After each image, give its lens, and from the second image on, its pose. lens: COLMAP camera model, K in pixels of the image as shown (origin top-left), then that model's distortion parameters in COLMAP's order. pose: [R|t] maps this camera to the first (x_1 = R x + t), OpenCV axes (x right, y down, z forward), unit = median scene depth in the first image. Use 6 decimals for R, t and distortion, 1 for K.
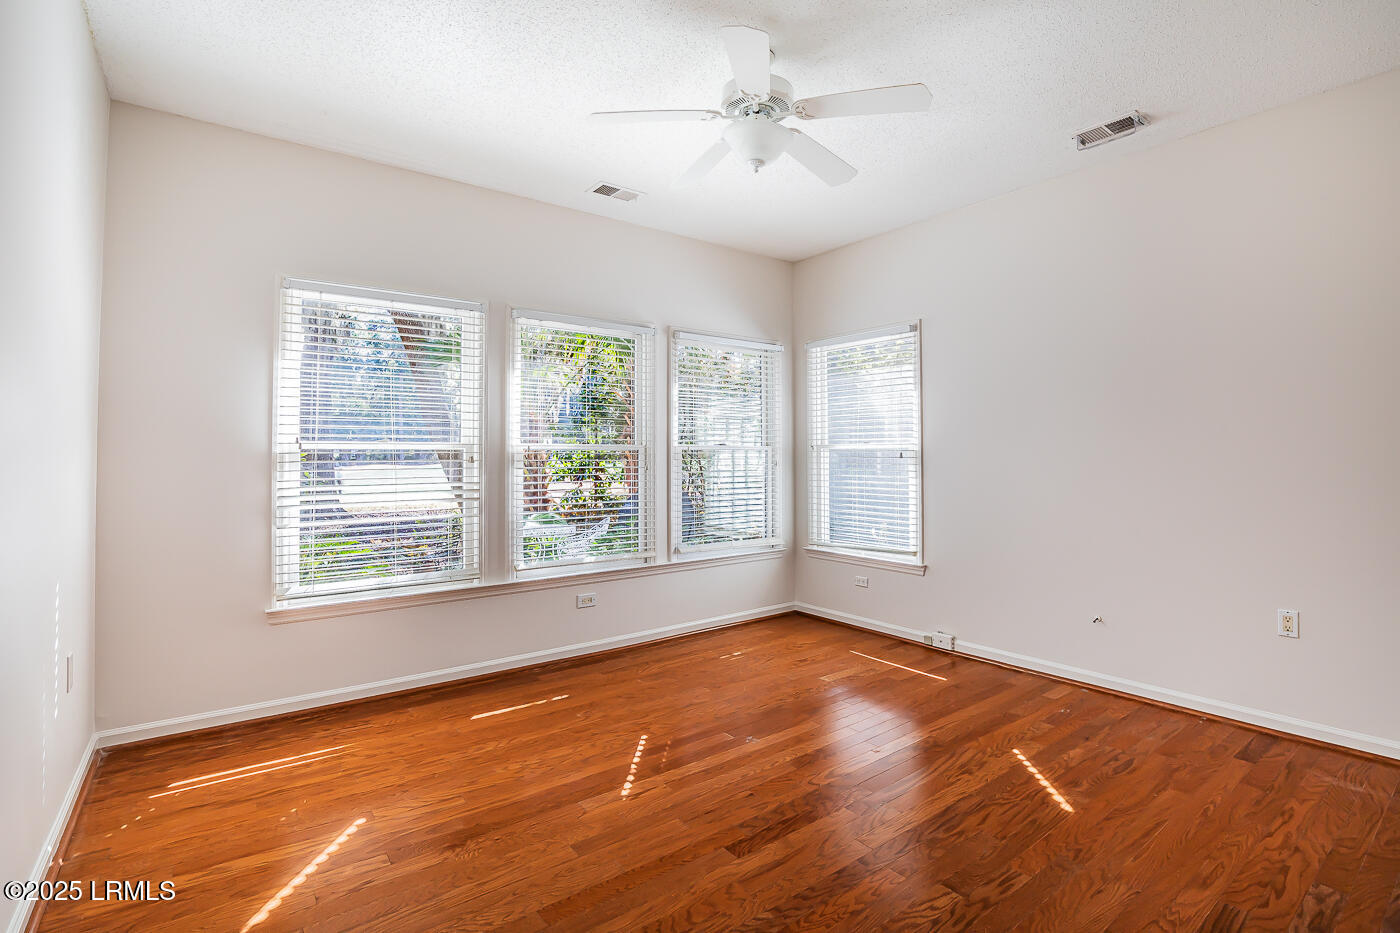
lens RADIAL K [[654.2, 0, 701.7], [0, 654.2, 461.3], [0, 0, 1]] dist [-0.030762, 0.000334]
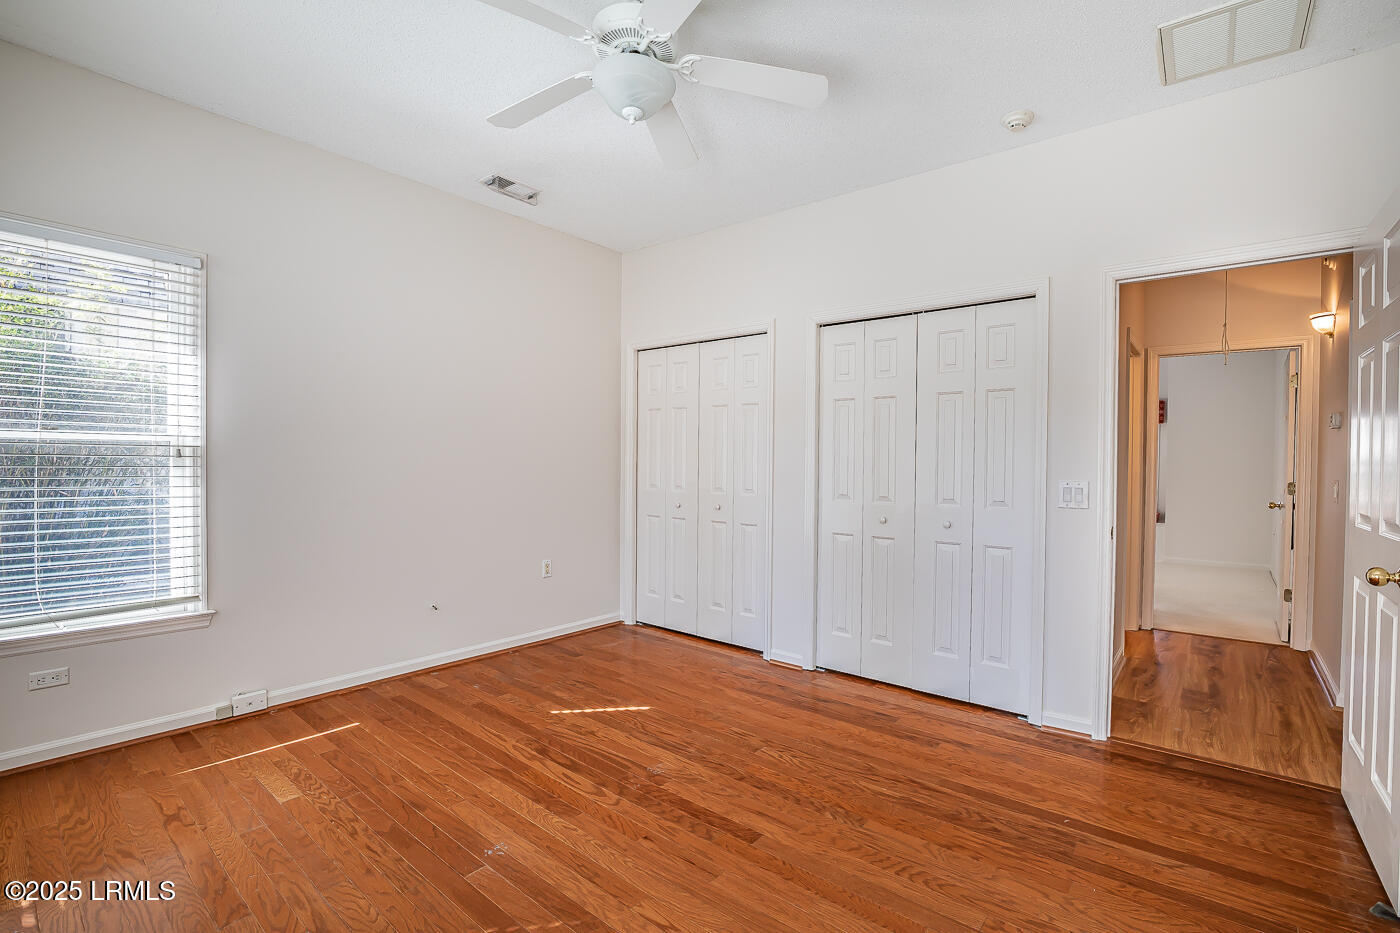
lens RADIAL K [[644.6, 0, 724.8], [0, 644.6, 472.1], [0, 0, 1]] dist [-0.030423, 0.000141]
pose [[-0.255069, -0.019104, 0.966734, -0.664356], [-0.011012, 0.999797, 0.016852, -0.010921], [-0.966860, -0.006347, -0.255227, 0.931496]]
